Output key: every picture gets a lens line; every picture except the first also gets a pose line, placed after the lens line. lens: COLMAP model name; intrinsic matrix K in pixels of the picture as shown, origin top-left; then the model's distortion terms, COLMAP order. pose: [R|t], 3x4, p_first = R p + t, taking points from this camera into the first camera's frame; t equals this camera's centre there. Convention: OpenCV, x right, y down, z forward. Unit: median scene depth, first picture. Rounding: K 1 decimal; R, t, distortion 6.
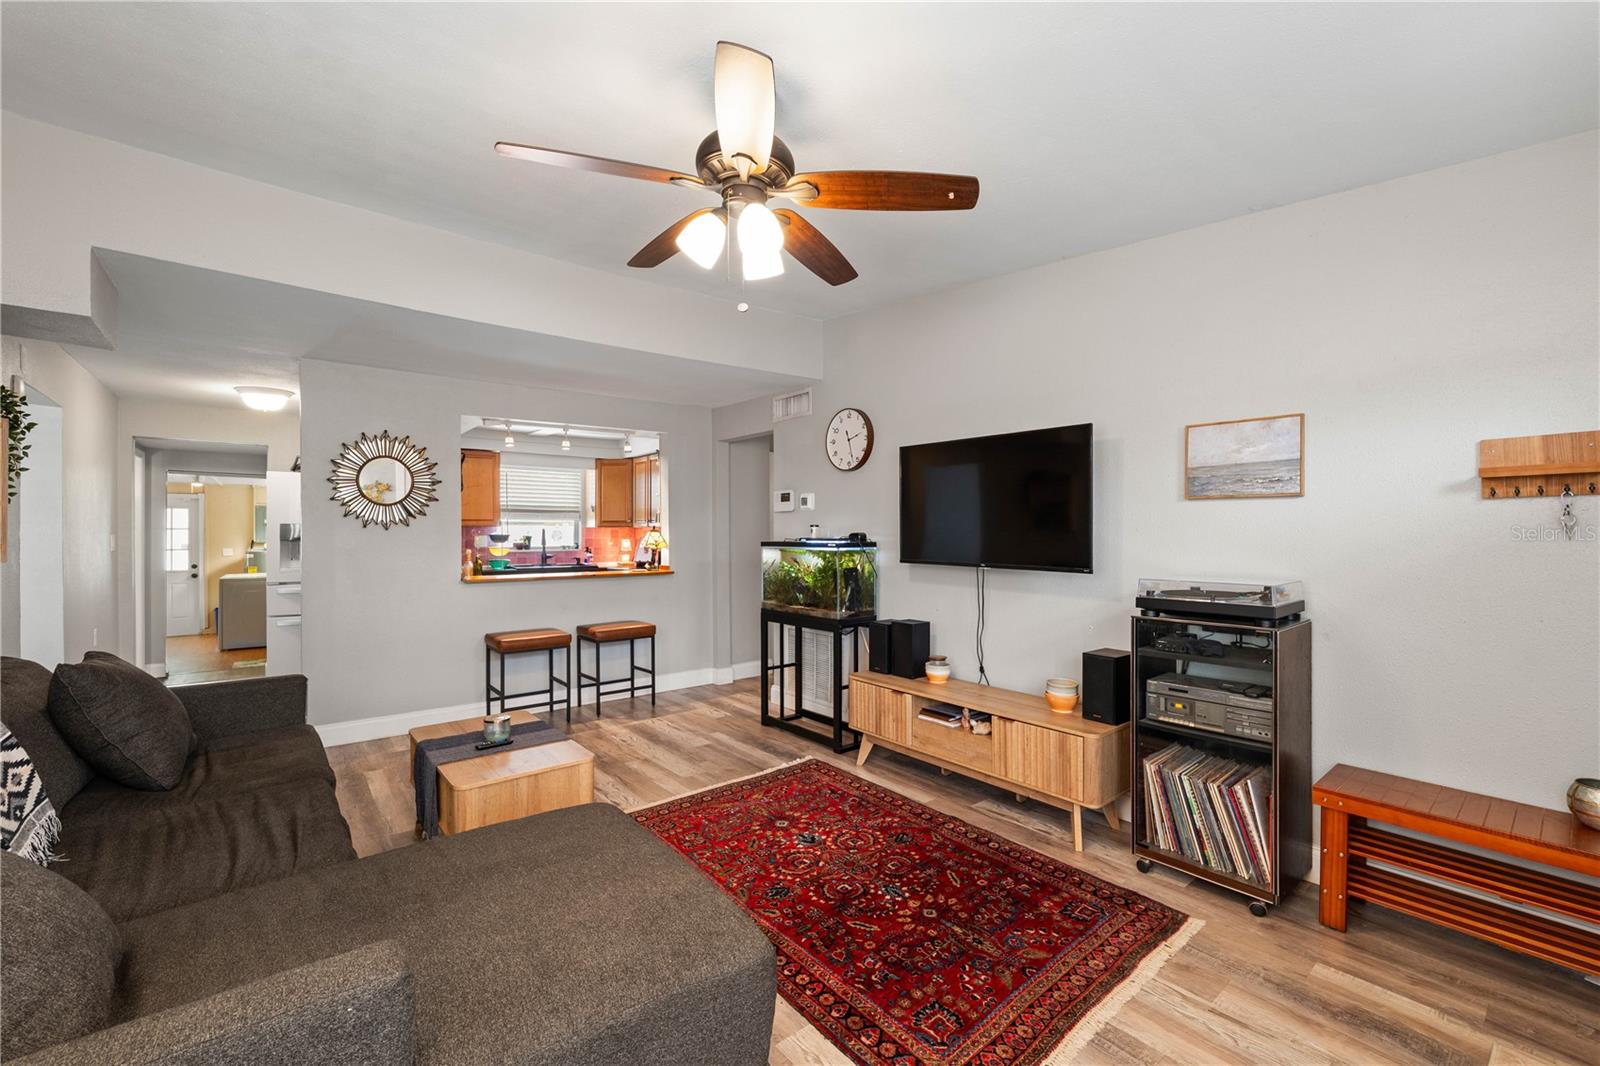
lens RADIAL K [[664.2, 0, 798.6], [0, 664.2, 531.0], [0, 0, 1]] dist [-0.011608, -0.000037]
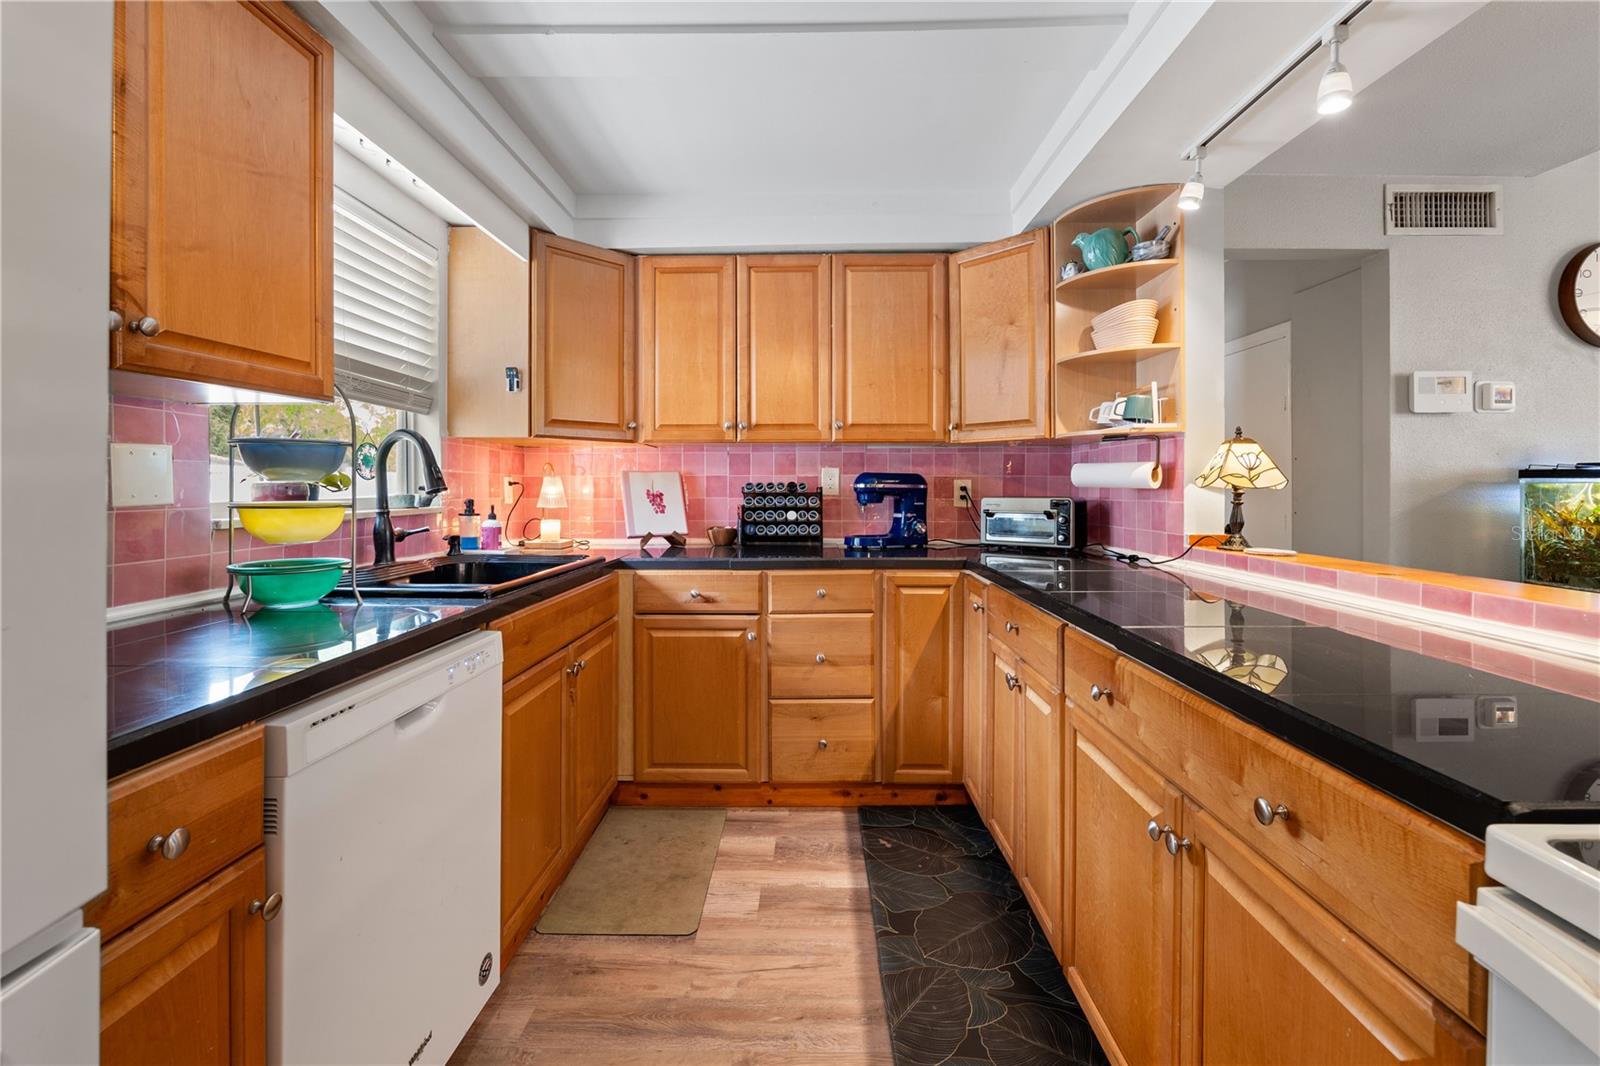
lens RADIAL K [[664.2, 0, 803.3], [0, 664.2, 487.1], [0, 0, 1]] dist [-0.011608, -0.000037]
pose [[0.629032, -0.000460, 0.777379, -1.027812], [-0.000973, 0.999999, 0.001379, 0.037728], [-0.777378, -0.001623, 0.629031, 1.501257]]
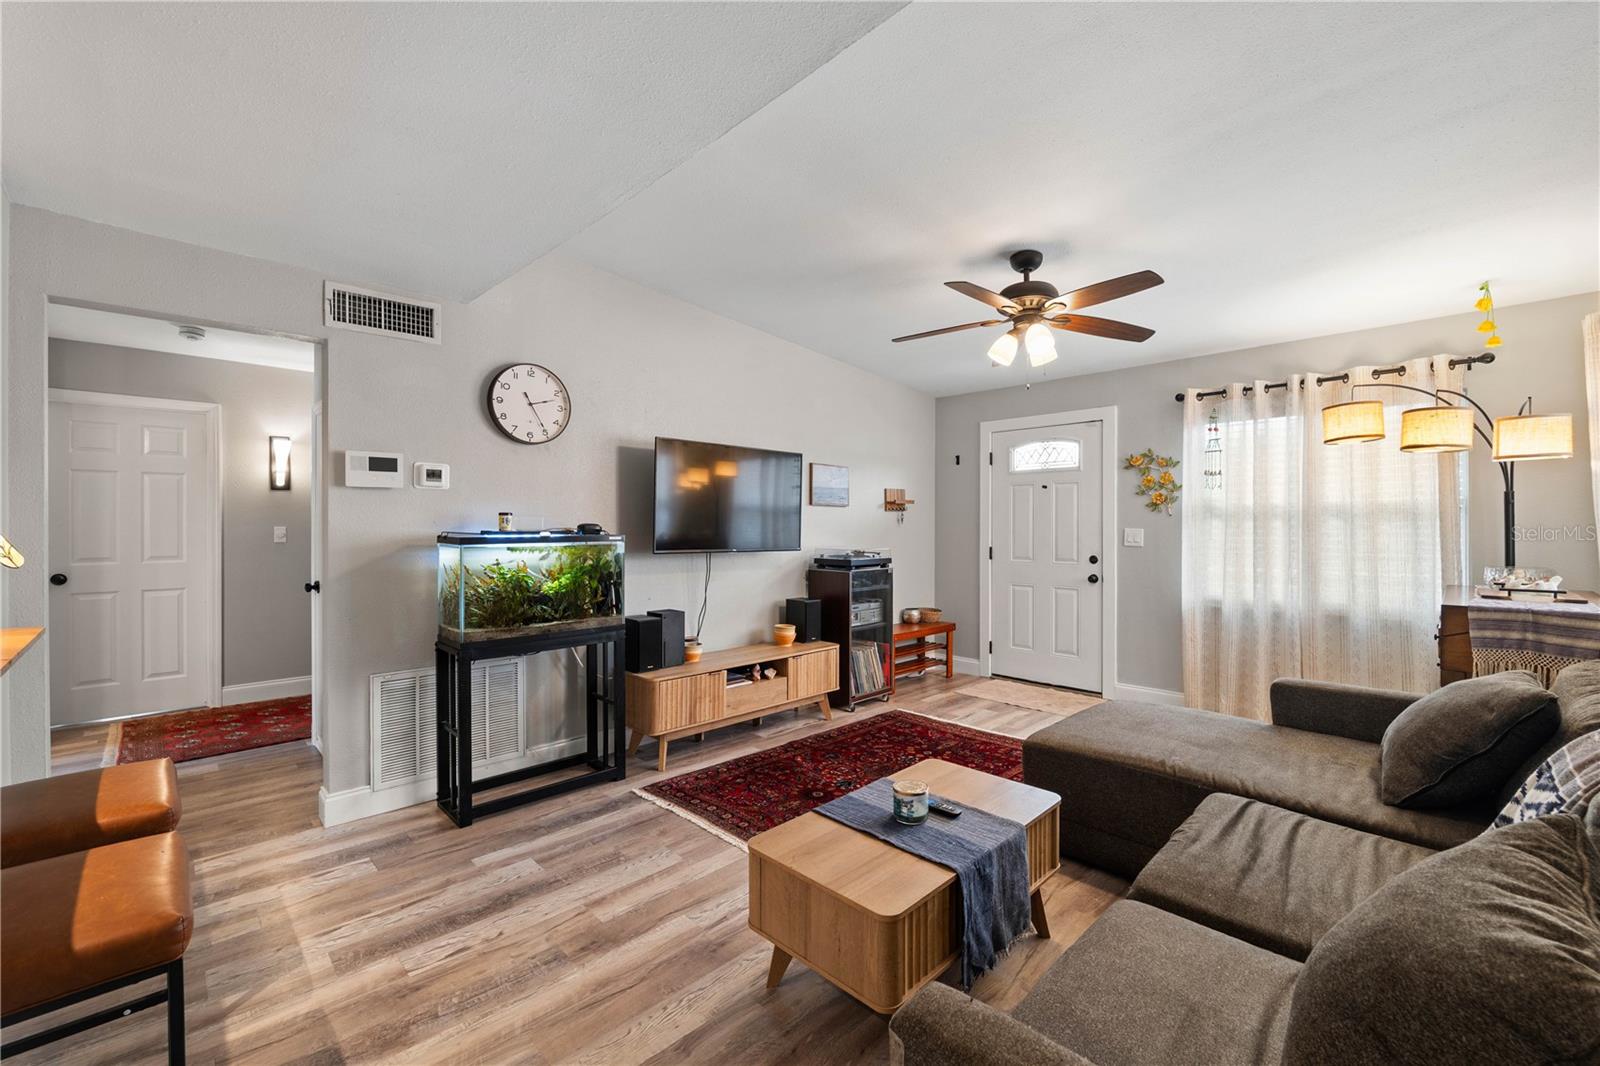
lens RADIAL K [[664.2, 0, 798.2], [0, 664.2, 525.1], [0, 0, 1]] dist [-0.011608, -0.000037]
pose [[-0.096856, -0.000579, 0.995298, -0.926890], [-0.003218, 0.999995, 0.000269, 0.003852], [-0.995293, -0.003176, -0.096857, 0.964530]]
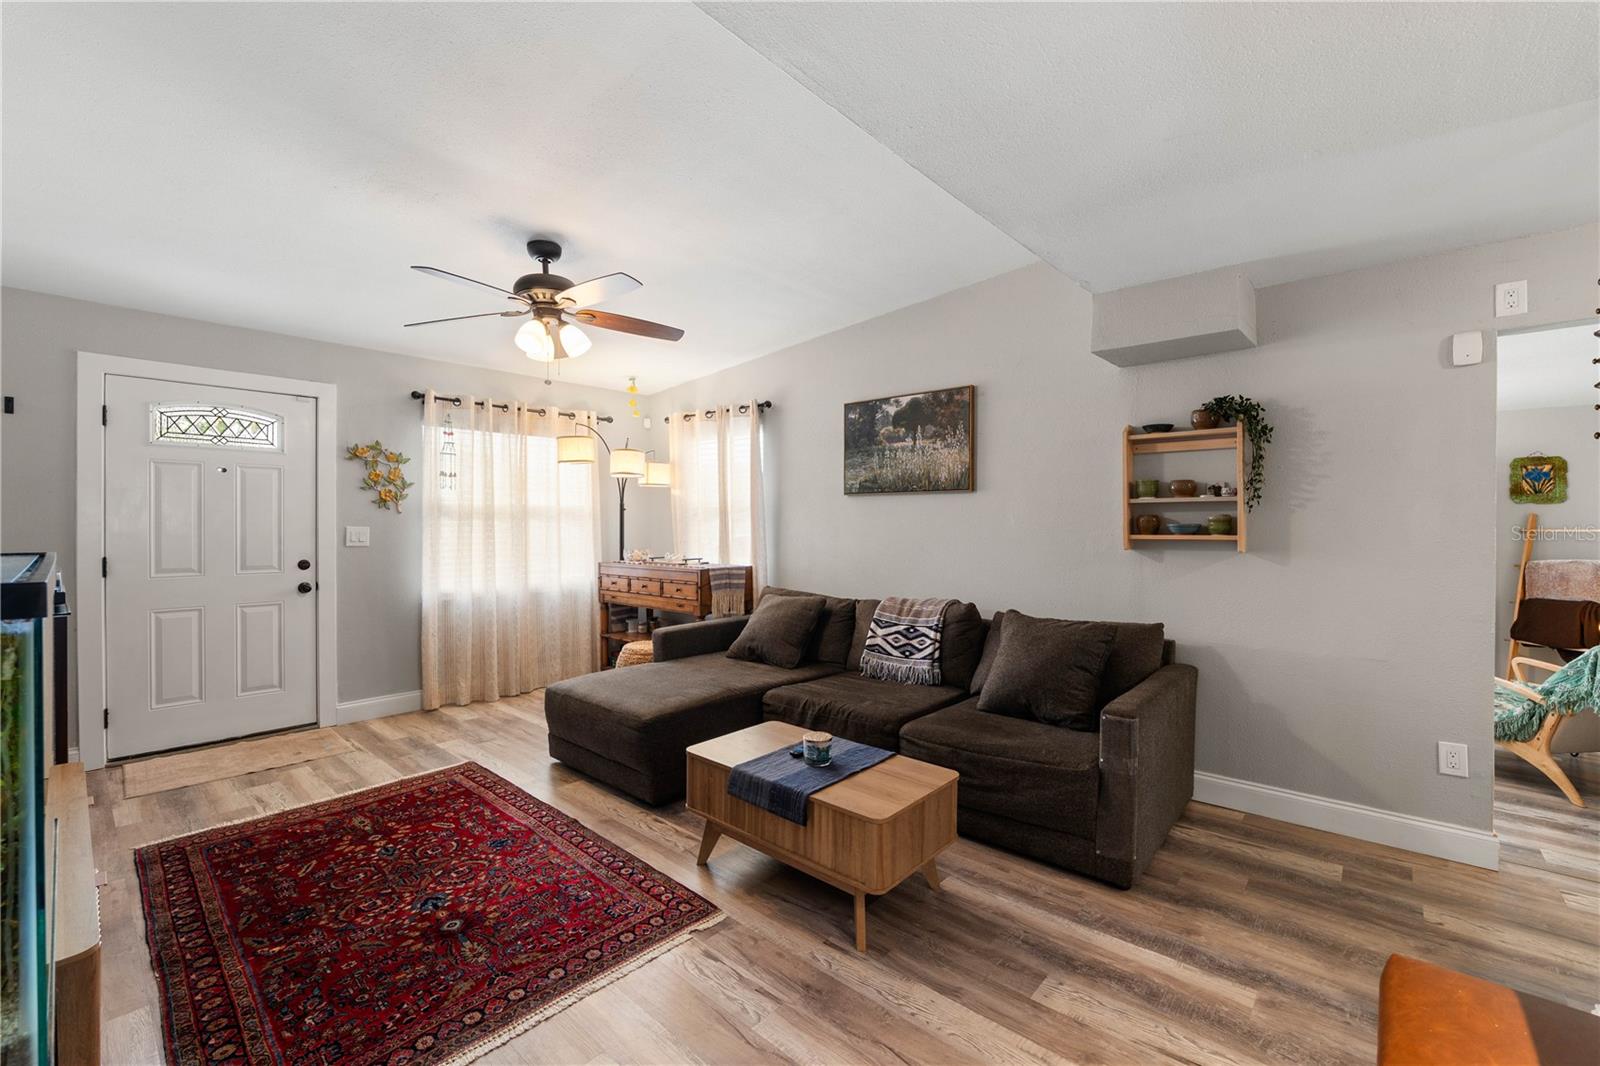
lens RADIAL K [[664.2, 0, 810.8], [0, 664.2, 521.9], [0, 0, 1]] dist [-0.011608, -0.000037]
pose [[-0.984083, -0.005698, -0.177619, -0.235544], [-0.004151, 0.999950, -0.009076, 0.008210], [0.177662, -0.008194, -0.984058, 1.504426]]
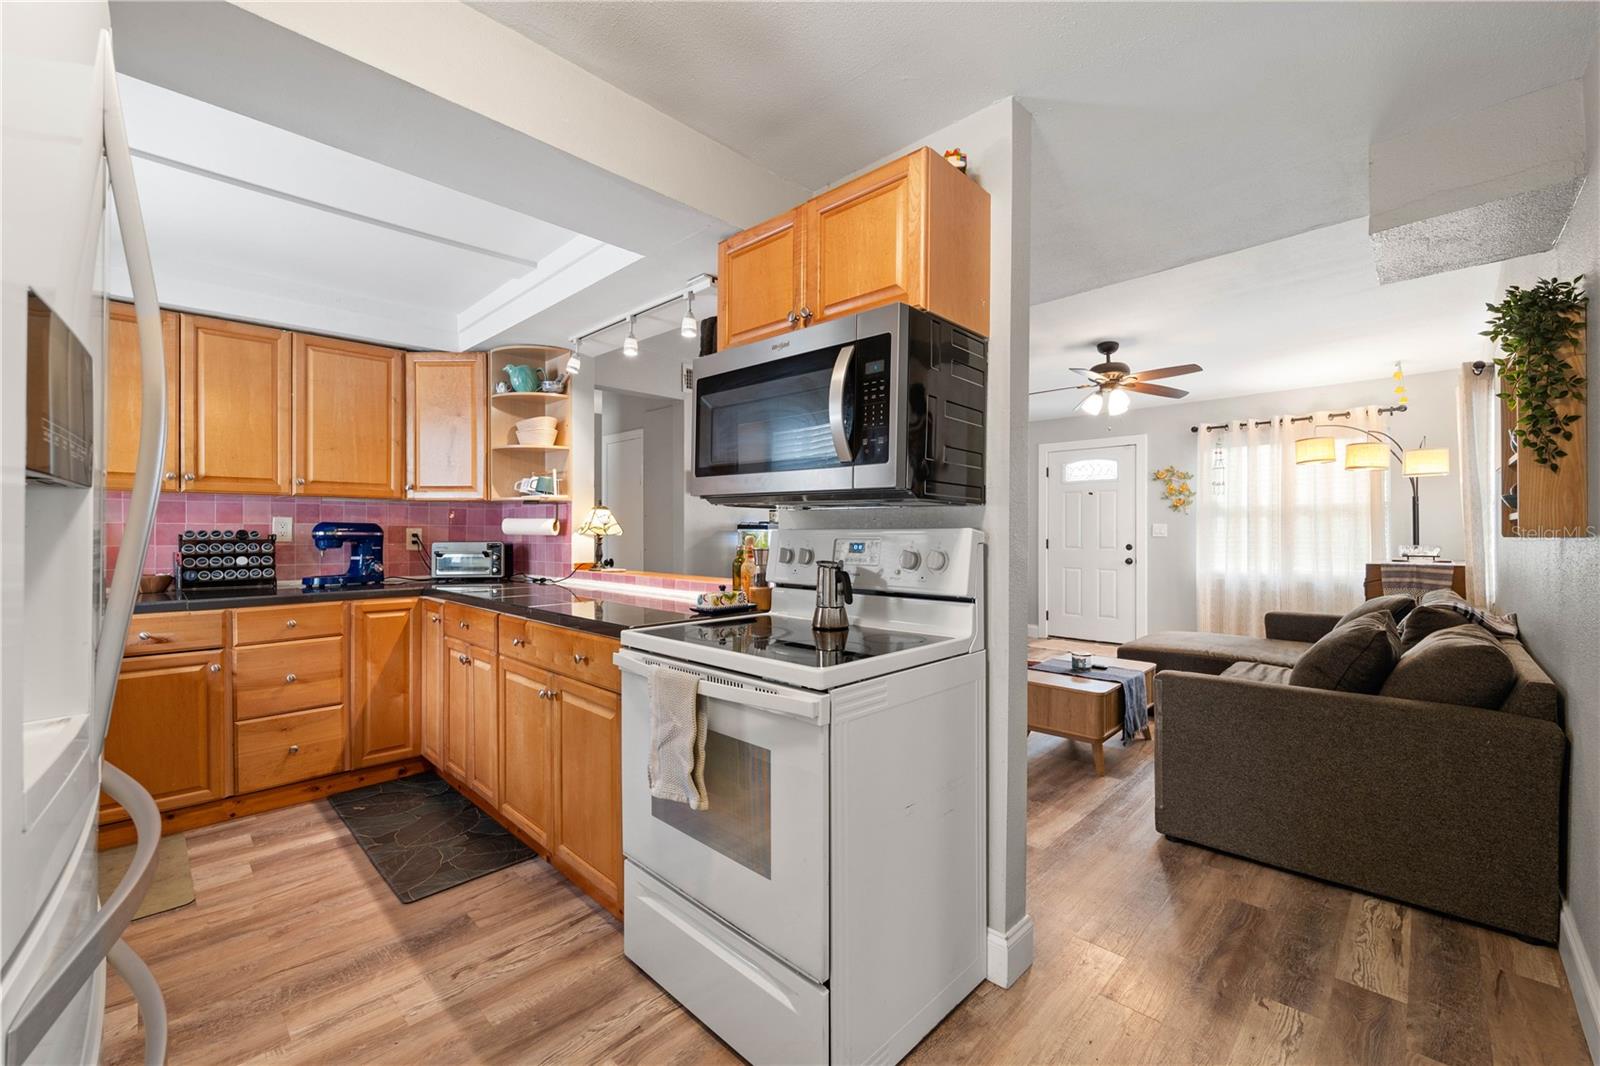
lens RADIAL K [[664.2, 0, 794.5], [0, 664.2, 530.8], [0, 0, 1]] dist [-0.011608, -0.000037]
pose [[-0.120519, 0.000962, 0.992711, -1.371399], [-0.001809, 0.999998, -0.001189, 0.033392], [-0.992709, -0.001939, -0.120517, 1.398129]]
